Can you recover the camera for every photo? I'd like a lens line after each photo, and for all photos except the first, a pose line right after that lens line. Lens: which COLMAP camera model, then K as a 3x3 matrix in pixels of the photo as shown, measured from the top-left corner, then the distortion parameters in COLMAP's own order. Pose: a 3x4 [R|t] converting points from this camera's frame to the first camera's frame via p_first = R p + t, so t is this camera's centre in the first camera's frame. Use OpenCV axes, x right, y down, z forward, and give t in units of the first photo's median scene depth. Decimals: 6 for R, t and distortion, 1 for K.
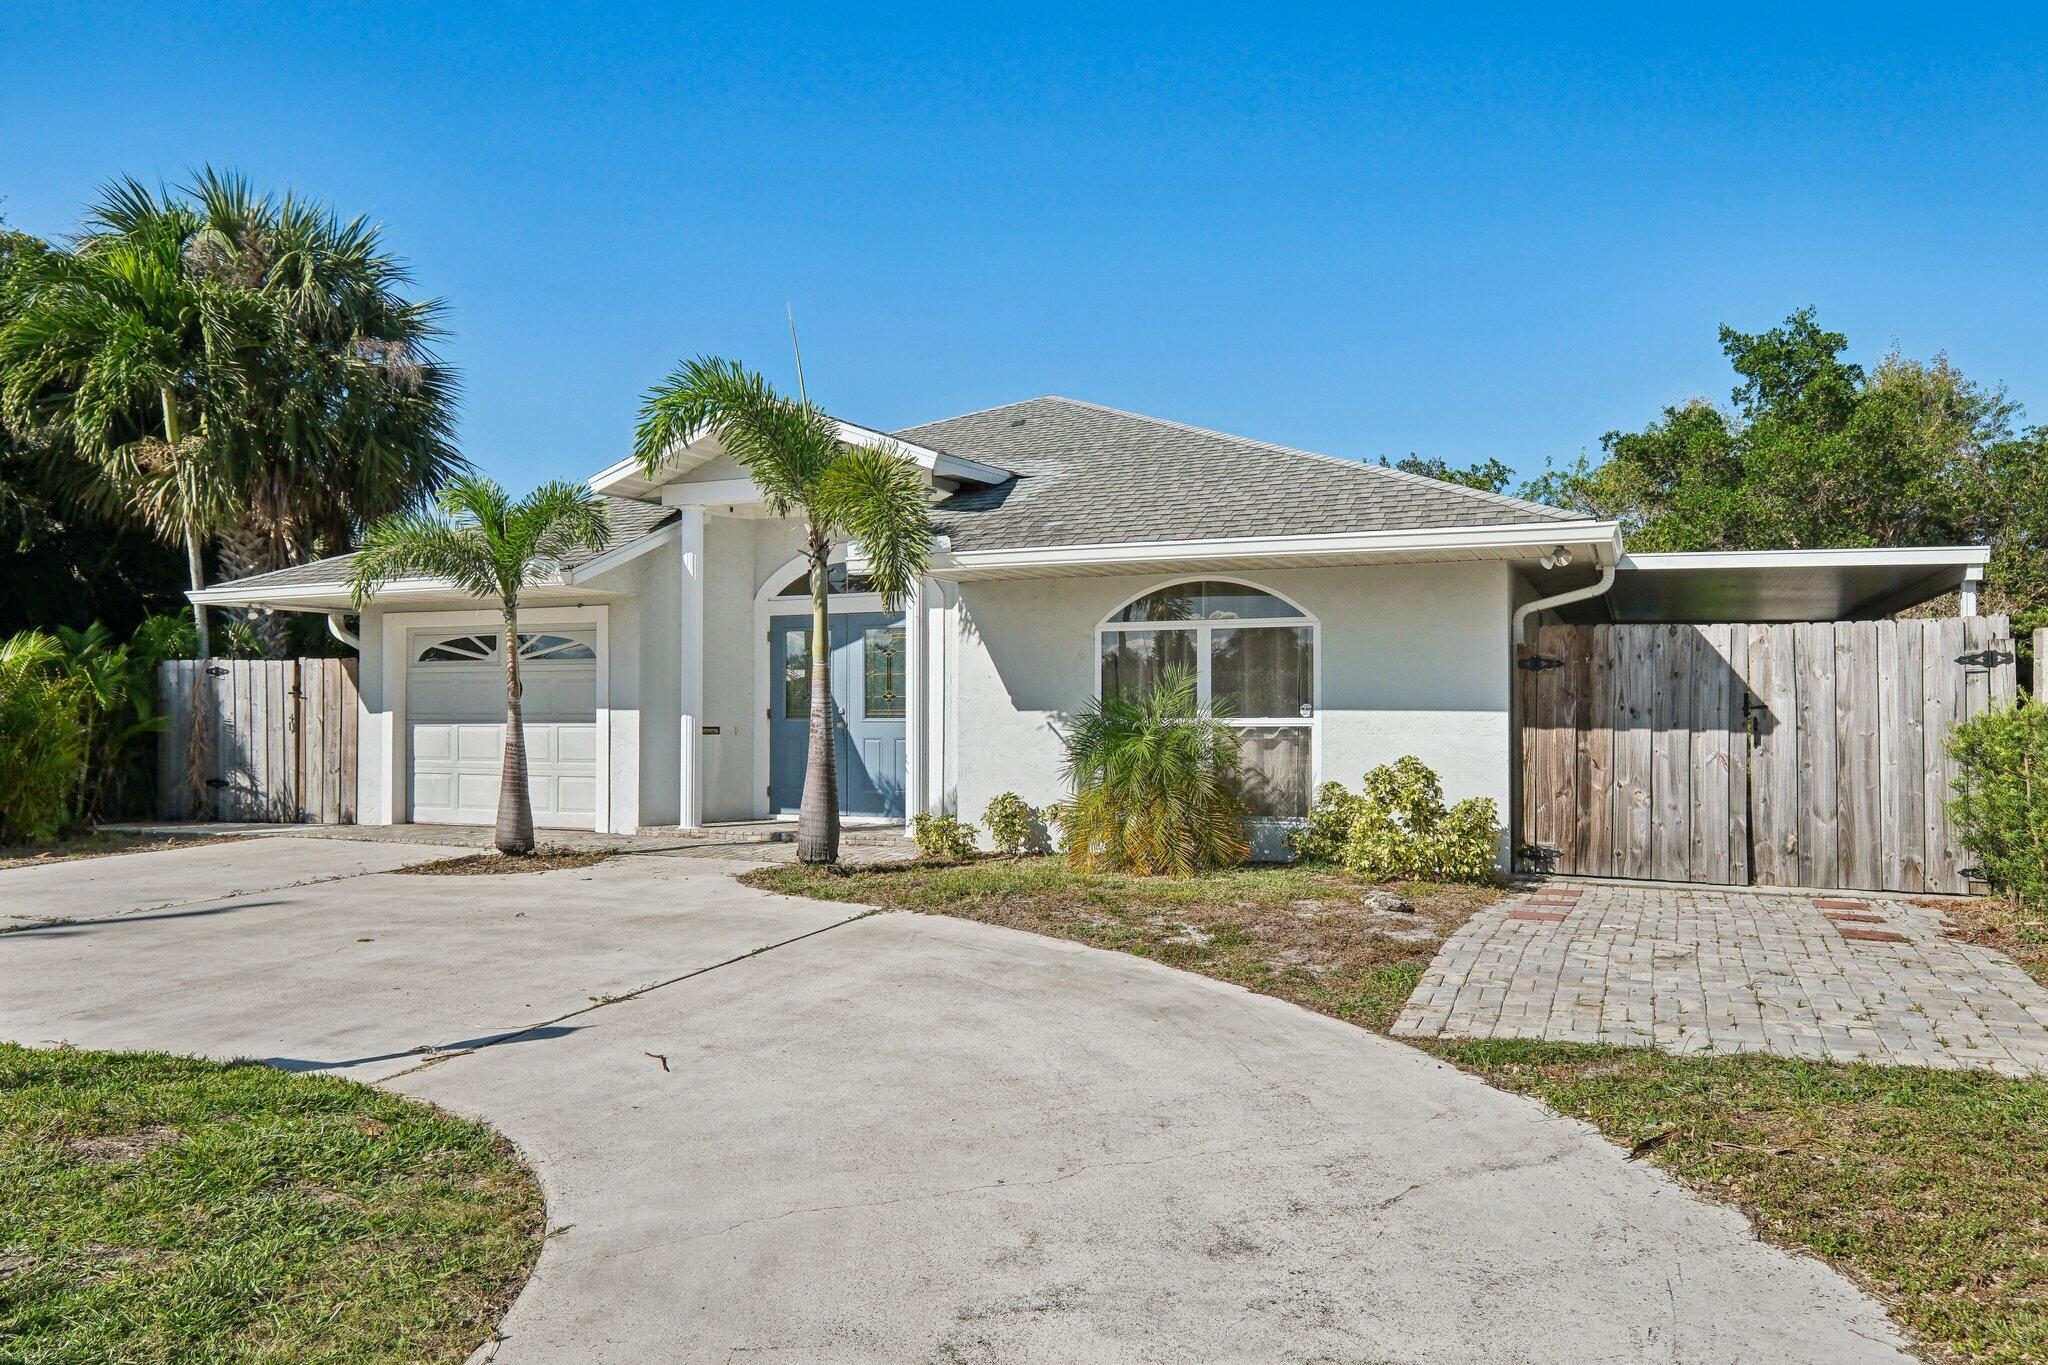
lens RADIAL K [[1417.4, 0, 1019.3], [0, 1417.4, 706.5], [0, 0, 1]] dist [0.012529, 0.001534]
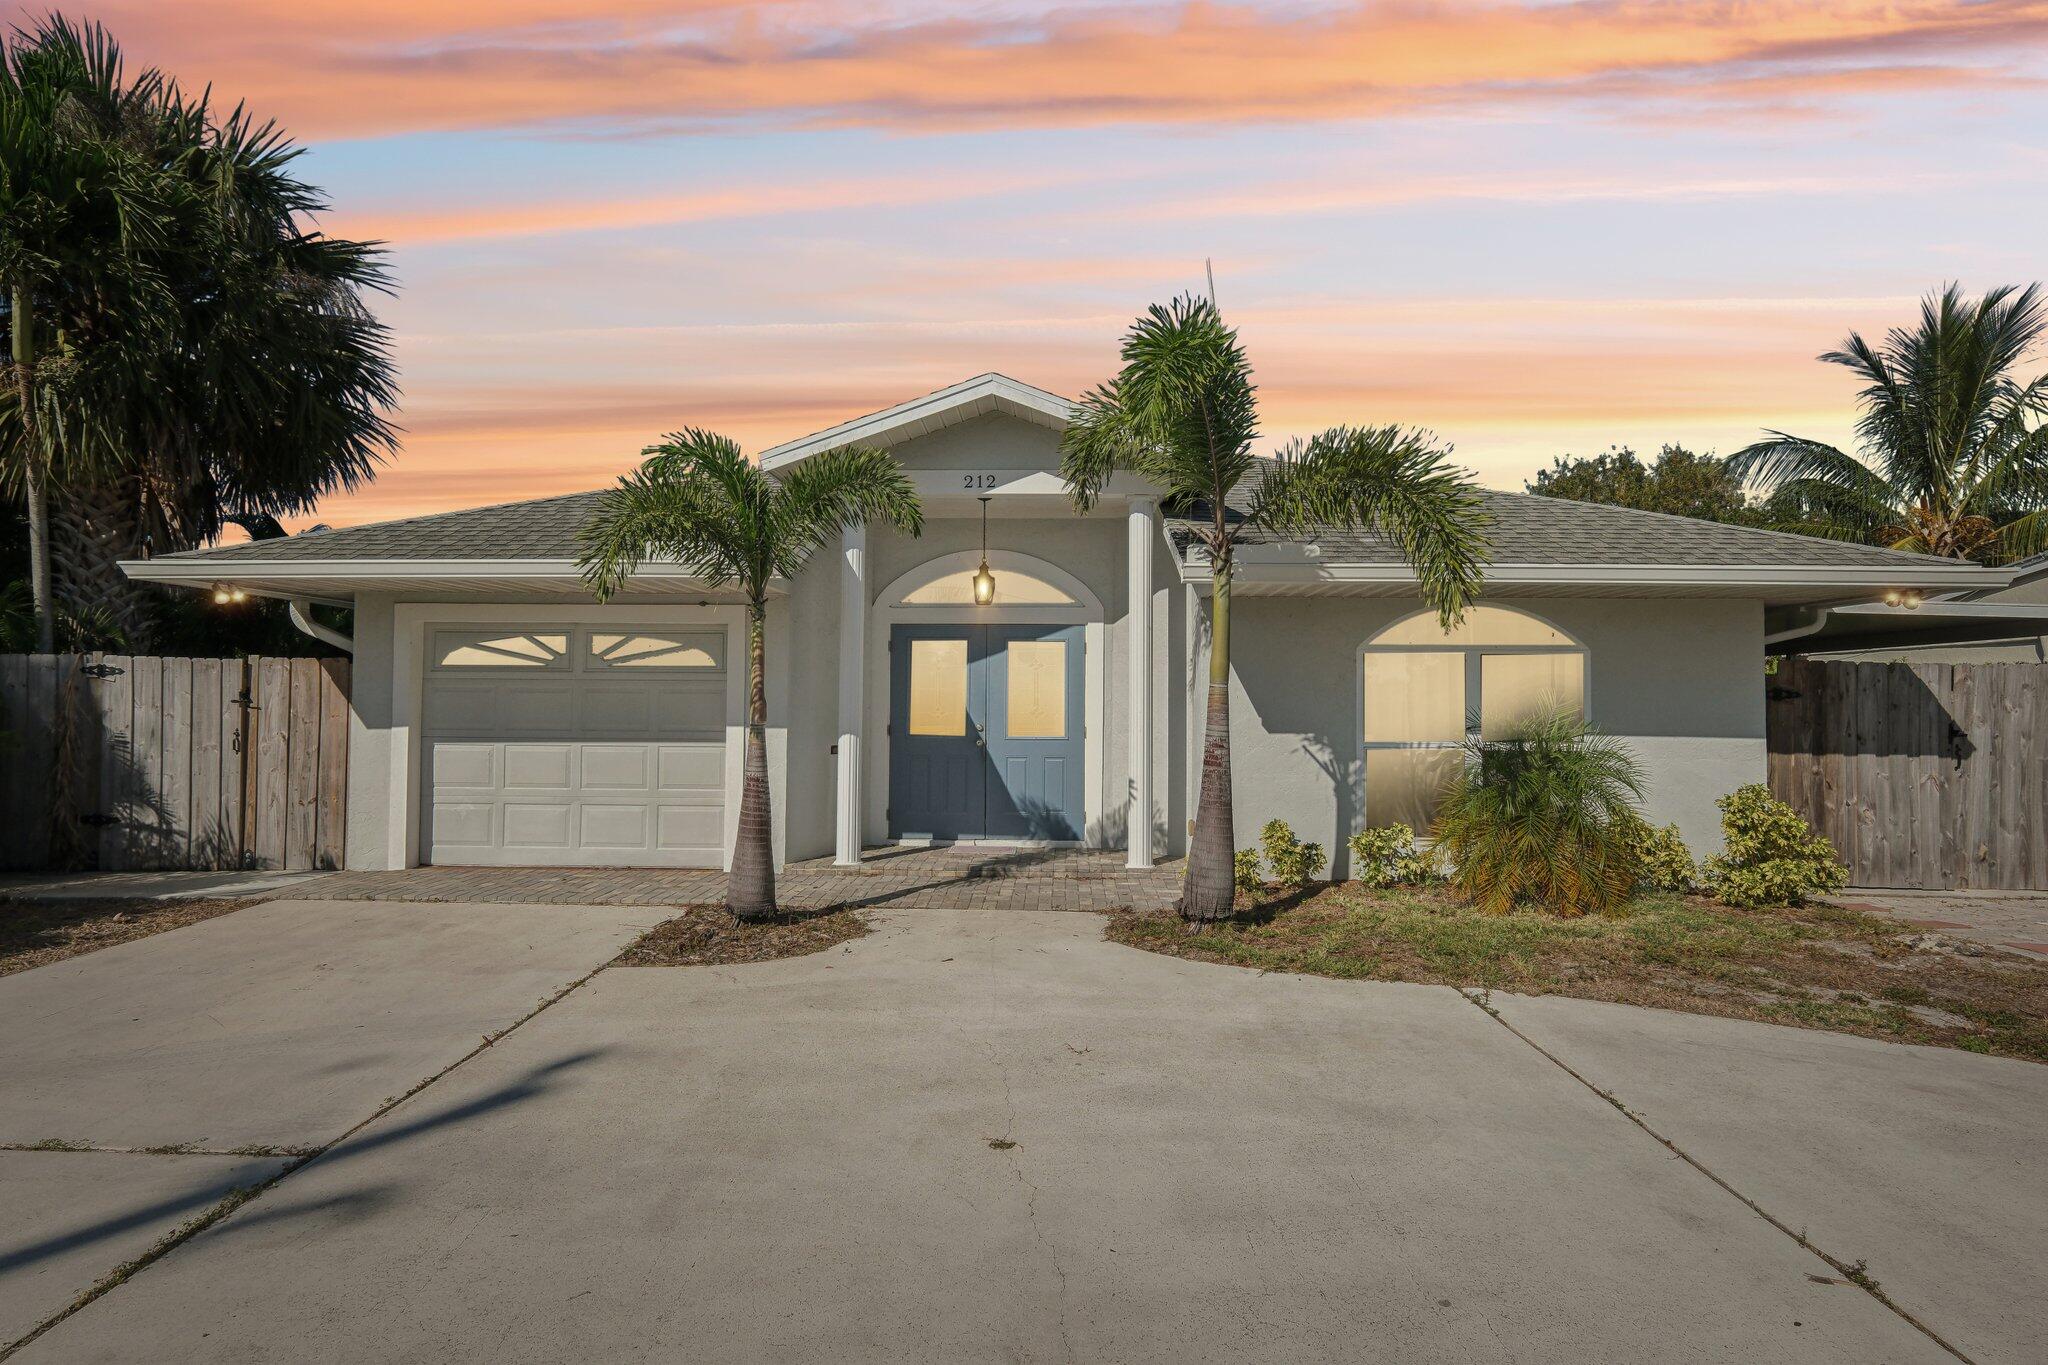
lens RADIAL K [[1070.8, 0, 1013.2], [0, 1070.8, 679.3], [0, 0, 1]] dist [0.002128, -0.000282]
pose [[0.927737, 0.015992, 0.372892, -0.433846], [-0.008879, 0.999745, -0.020783, -0.016779], [-0.373129, 0.015970, 0.927642, 0.391020]]
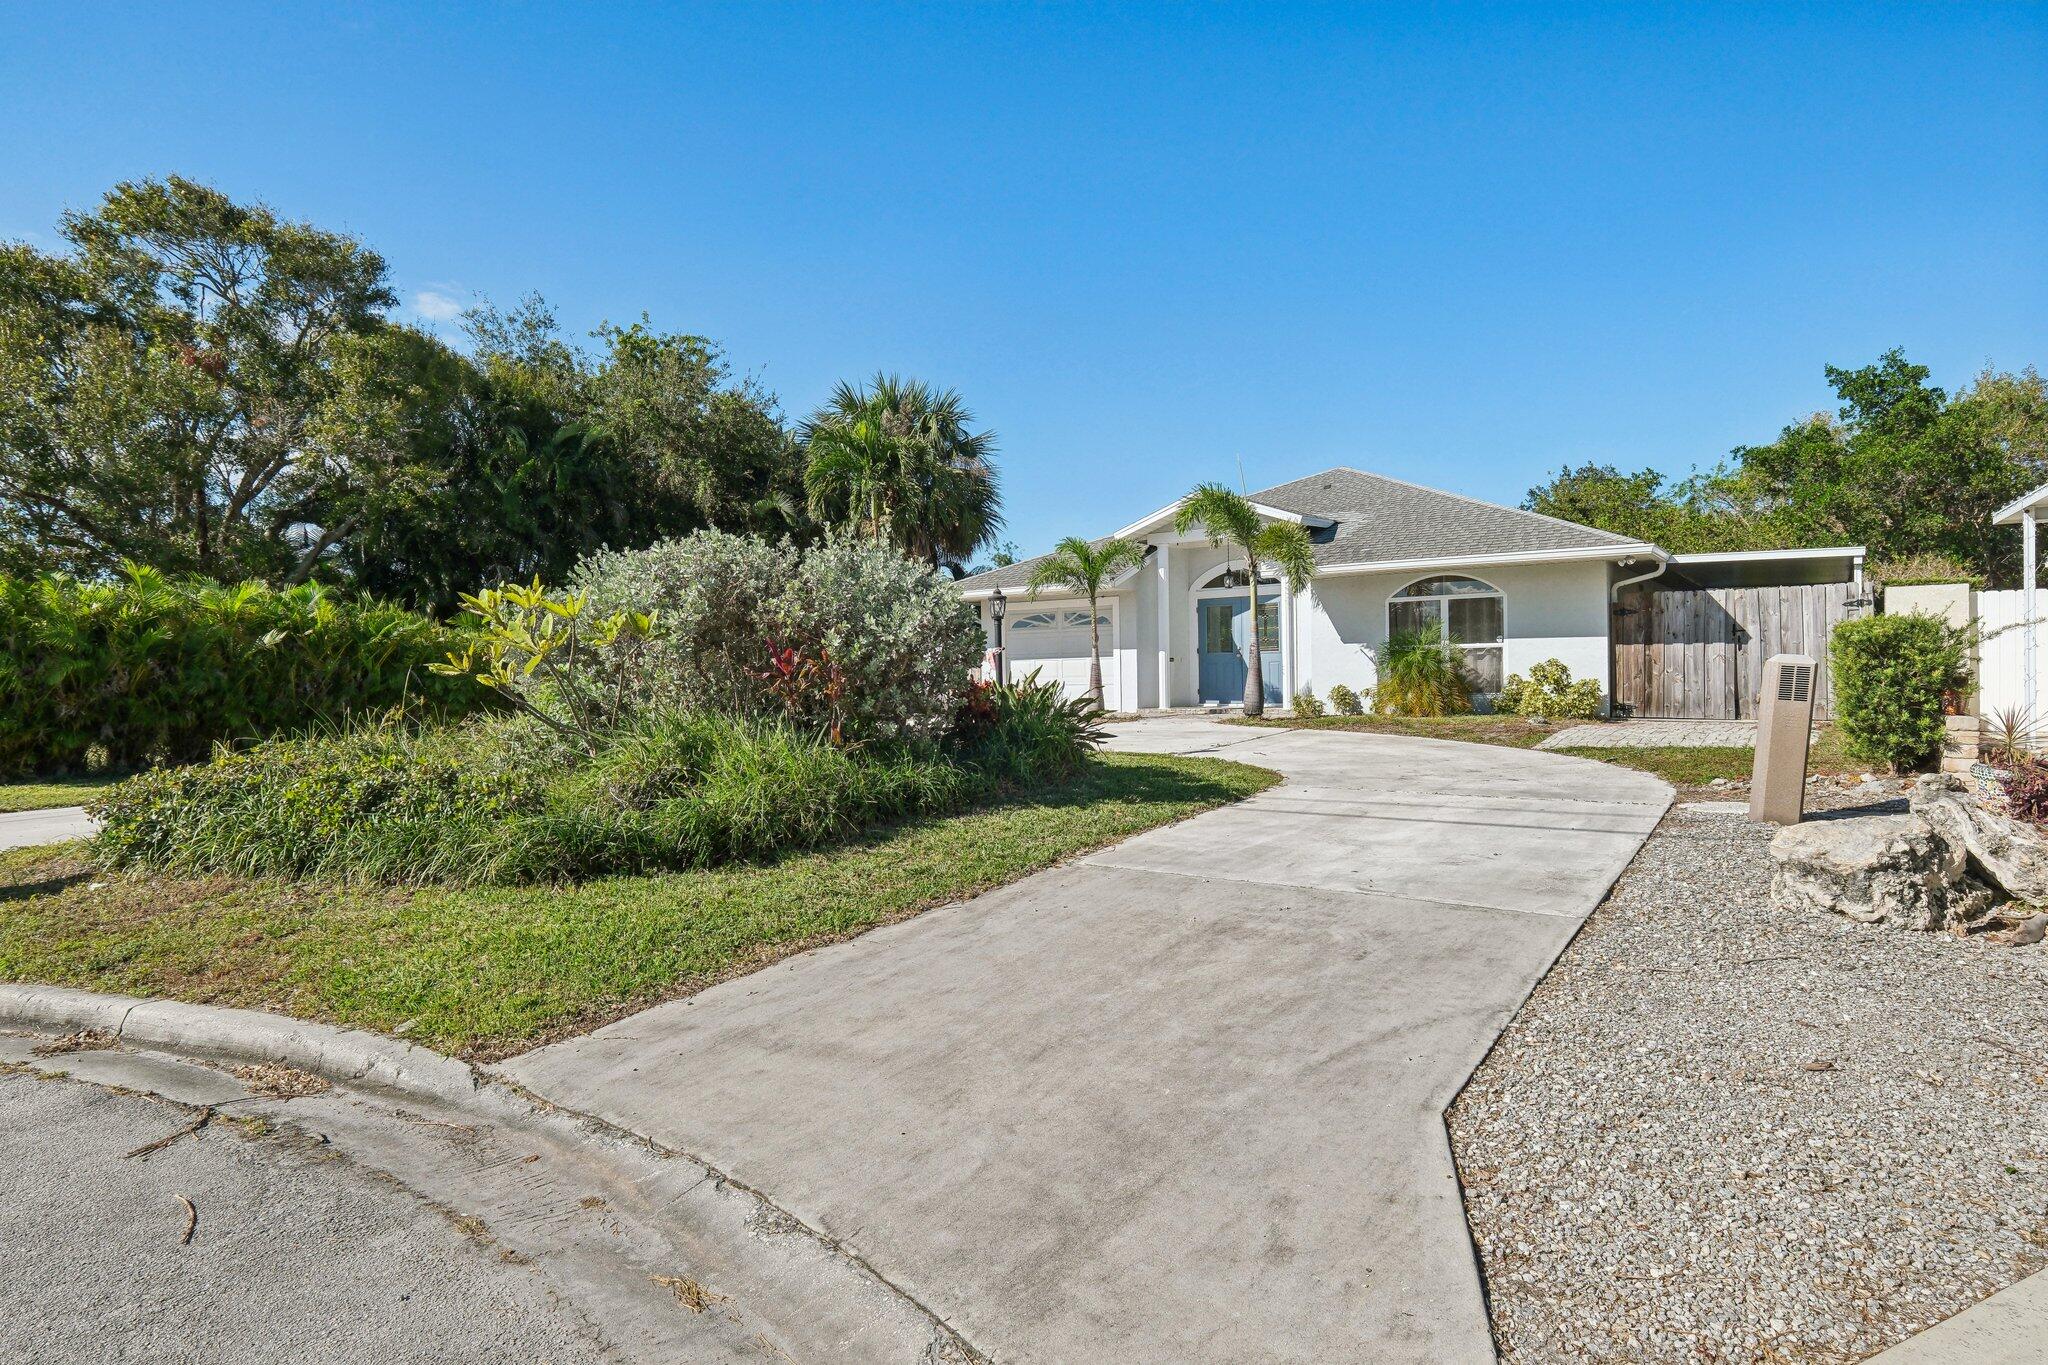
lens RADIAL K [[1138.3, 0, 1024.0], [0, 1138.3, 682.5], [0, 0, 1]] dist [0.014515, -0.000004]
pose [[0.979505, -0.014556, -0.200892, -0.119883], [0.017172, 0.999789, 0.011286, 0.031253], [0.200685, -0.014504, 0.979548, -0.643849]]
